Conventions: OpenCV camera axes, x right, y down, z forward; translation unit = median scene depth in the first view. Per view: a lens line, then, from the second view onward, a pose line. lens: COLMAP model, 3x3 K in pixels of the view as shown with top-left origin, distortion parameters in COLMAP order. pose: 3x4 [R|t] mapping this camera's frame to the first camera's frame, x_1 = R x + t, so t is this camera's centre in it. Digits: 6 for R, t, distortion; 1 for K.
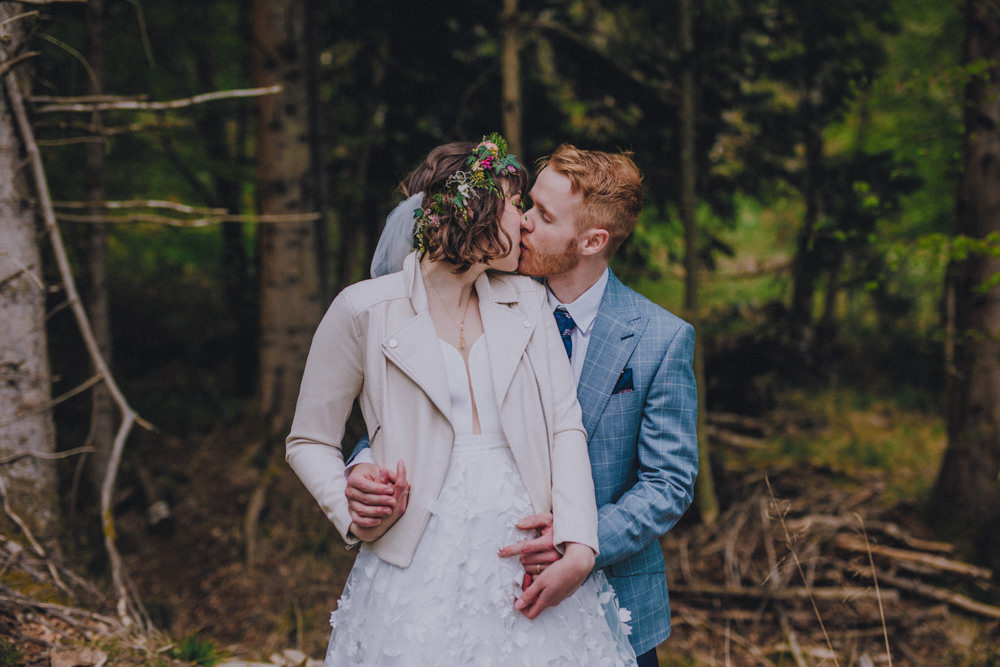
lens RADIAL K [[1344.0, 0, 500.0], [0, 1344.0, 333.5], [0, 0, 1]] dist [0.015662, 0.037445]
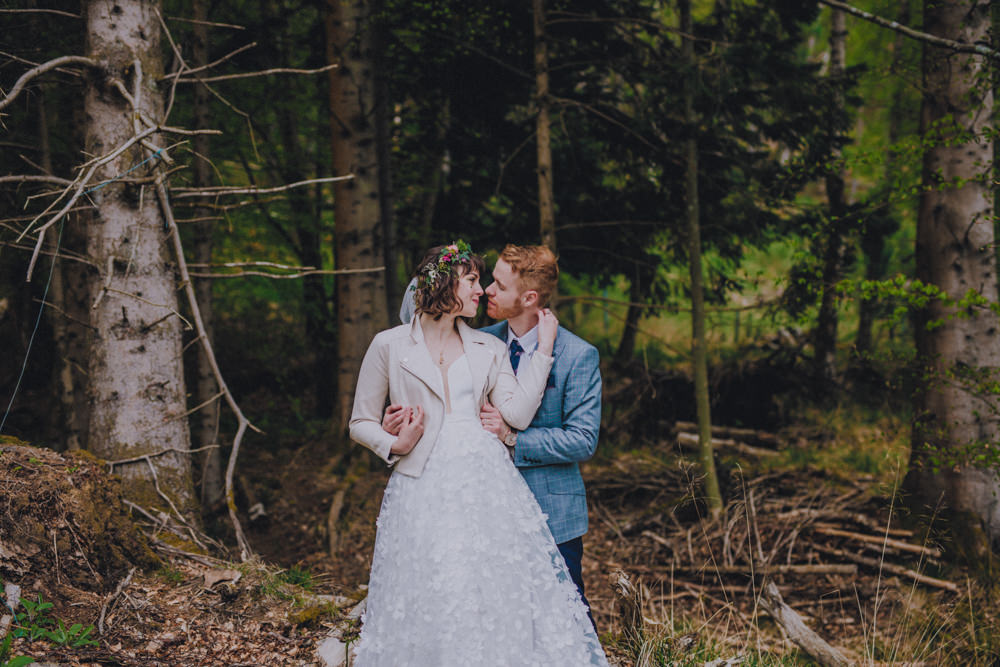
lens RADIAL K [[1457.0, 0, 500.7], [0, 1457.0, 344.9], [0, 0, 1]] dist [-0.024877, -0.020734]
pose [[0.997799, -0.012614, -0.065105, 0.057873], [0.011626, 0.999812, -0.015528, 0.007516], [0.065289, 0.014737, 0.997758, -0.329693]]
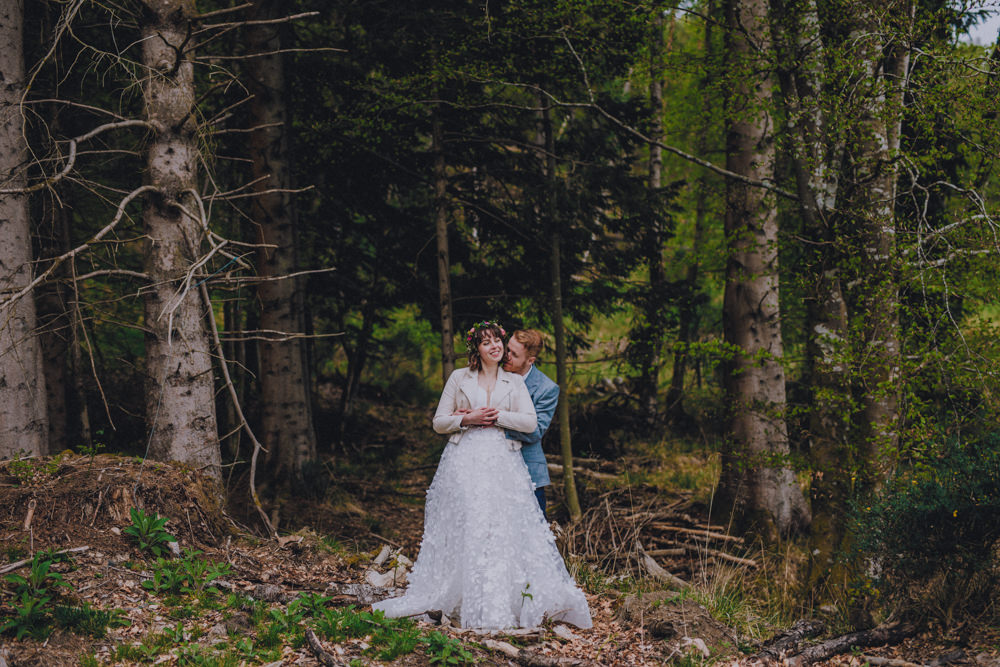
lens RADIAL K [[1730.9, 0, 500.0], [0, 1730.9, 333.5], [0, 0, 1]] dist [-0.105984, -0.104878]
pose [[0.995610, -0.018186, 0.091818, -0.121316], [0.023114, 0.998333, -0.052894, 0.031257], [-0.090703, 0.054784, 0.994370, -1.082479]]
